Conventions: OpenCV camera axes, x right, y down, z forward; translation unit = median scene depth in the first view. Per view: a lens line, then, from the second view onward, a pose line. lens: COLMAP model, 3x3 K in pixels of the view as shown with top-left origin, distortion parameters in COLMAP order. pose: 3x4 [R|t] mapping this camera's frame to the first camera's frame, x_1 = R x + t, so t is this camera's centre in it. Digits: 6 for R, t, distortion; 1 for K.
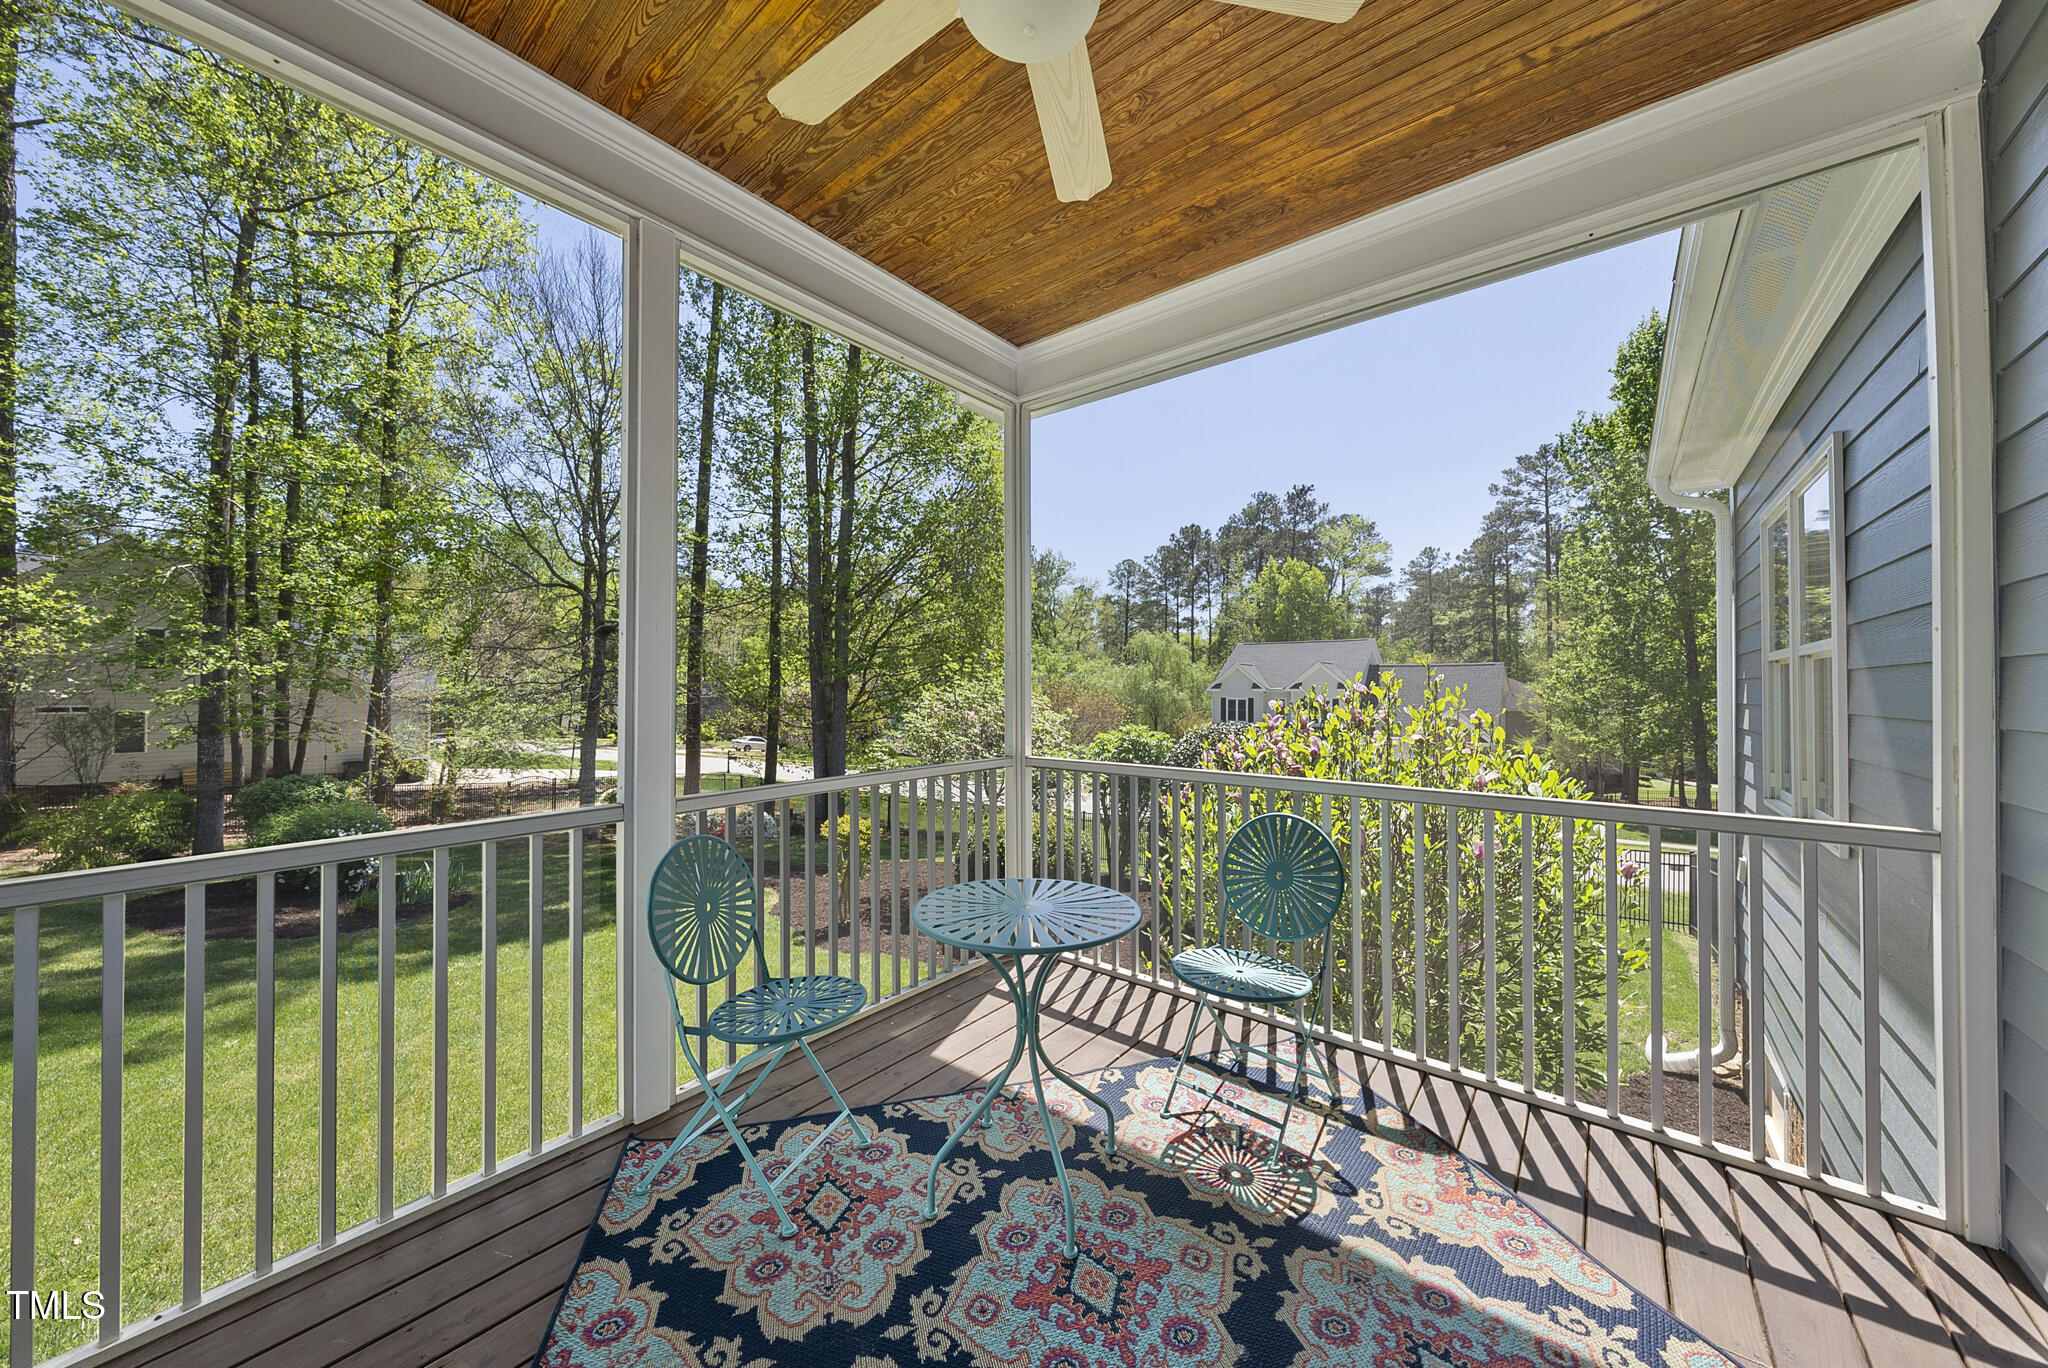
lens RADIAL K [[696.3, 0, 1026.7], [0, 696.3, 693.2], [0, 0, 1]] dist [-0.002959, 0.000479]
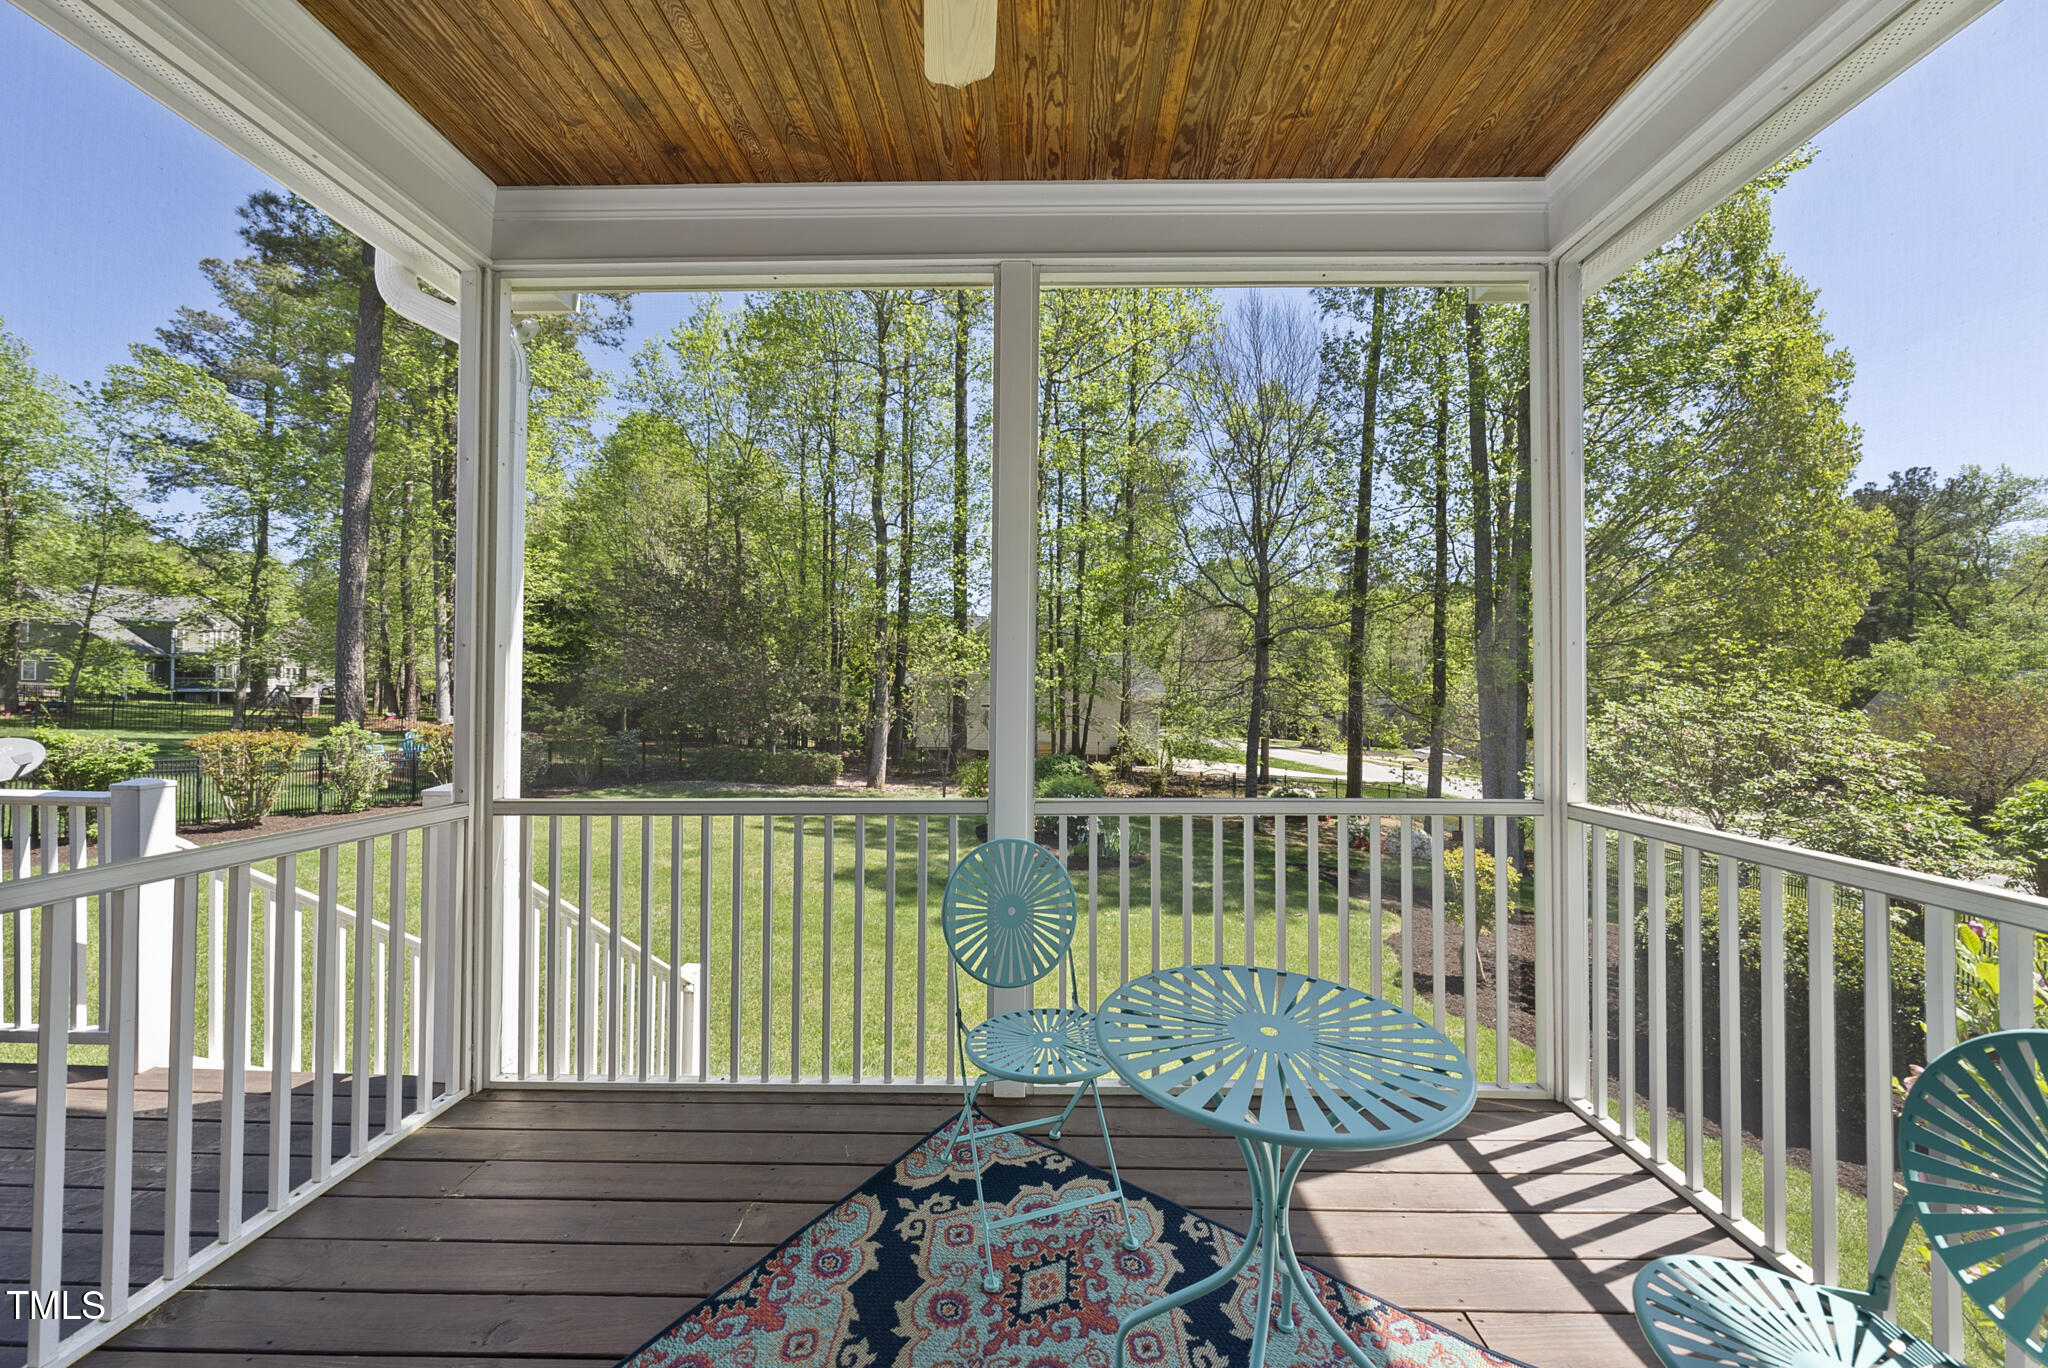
lens RADIAL K [[696.3, 0, 1004.1], [0, 696.3, 685.6], [0, 0, 1]] dist [-0.002959, 0.000479]
pose [[0.623925, -0.006077, -0.781460, 0.027991], [-0.008948, 0.999849, -0.014920, -0.000115], [0.781433, 0.016301, 0.623776, 0.031051]]
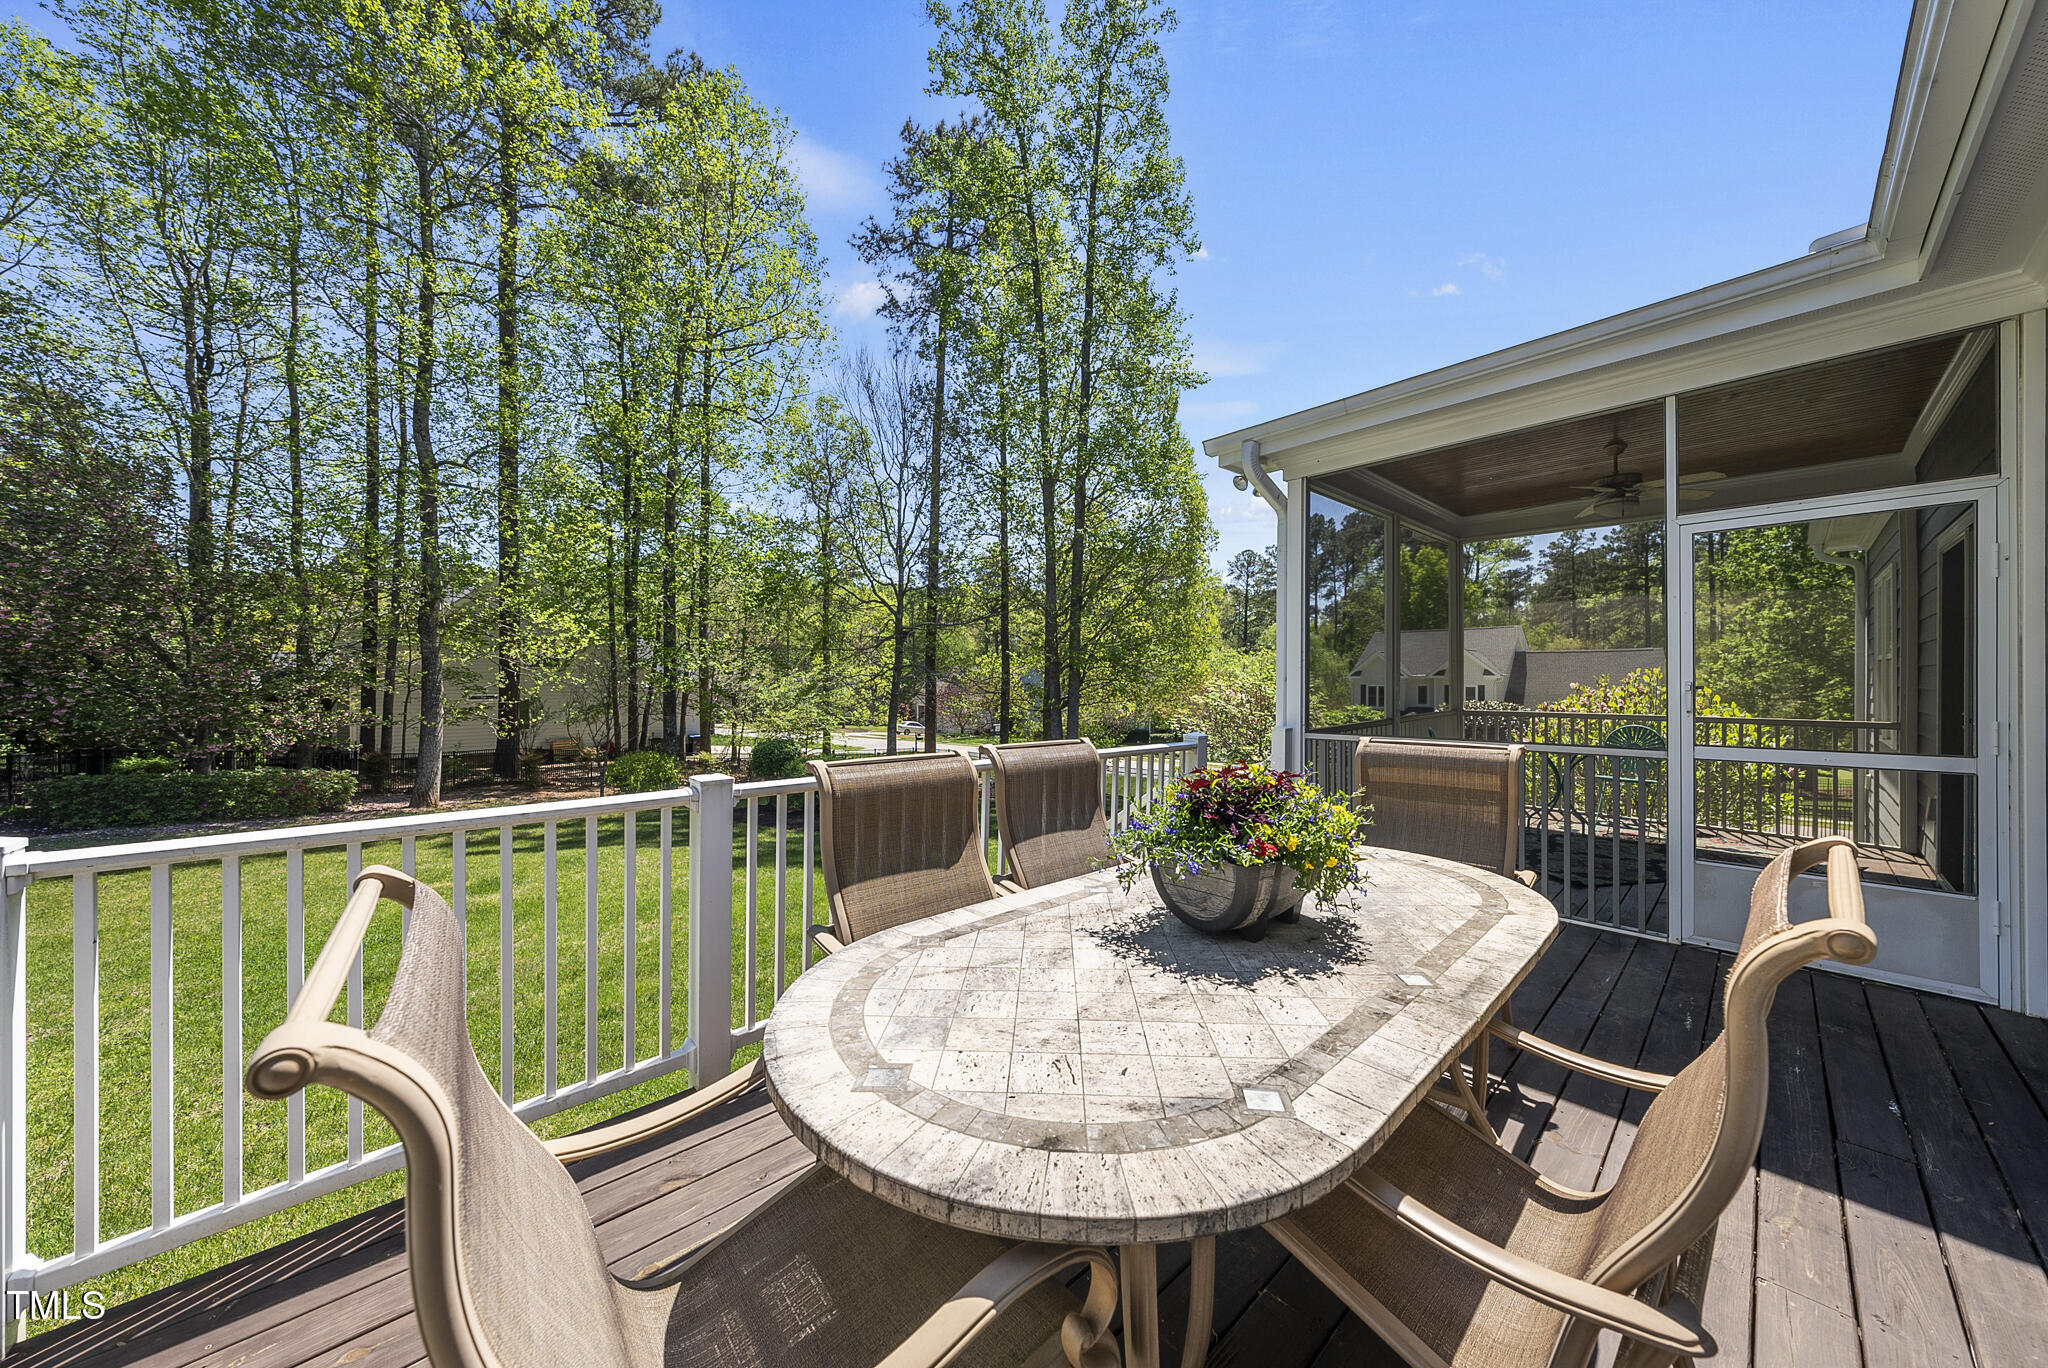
lens RADIAL K [[696.3, 0, 1013.3], [0, 696.3, 685.4], [0, 0, 1]] dist [-0.002959, 0.000479]
pose [[0.990113, -0.004671, -0.140194, -0.125334], [0.005440, 0.999972, 0.005105, -0.000061], [0.140166, -0.005817, 0.990111, -0.152681]]
